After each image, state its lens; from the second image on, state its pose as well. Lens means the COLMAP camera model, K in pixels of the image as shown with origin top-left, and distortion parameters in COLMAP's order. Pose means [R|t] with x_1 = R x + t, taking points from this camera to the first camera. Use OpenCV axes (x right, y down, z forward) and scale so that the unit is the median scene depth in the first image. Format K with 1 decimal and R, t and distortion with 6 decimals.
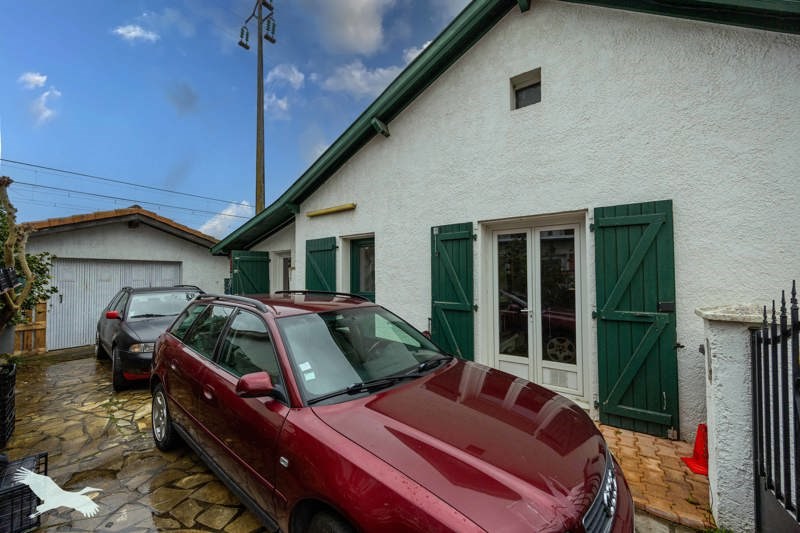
lens RADIAL K [[317.4, 0, 400.0], [0, 317.4, 266.5], [0, 0, 1]] dist [-0.015786, -0.000066]
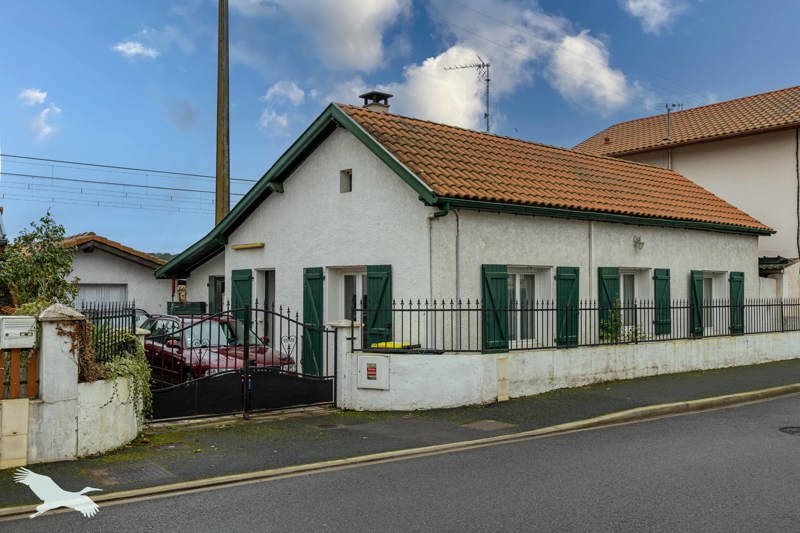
lens RADIAL K [[762.8, 0, 400.0], [0, 762.8, 266.5], [0, 0, 1]] dist [-0.113288, 0.000369]
pose [[0.977296, -0.003164, -0.211856, 0.941798], [0.003520, 0.999993, 0.001301, -0.106238], [0.211850, -0.002018, 0.977300, -1.651889]]
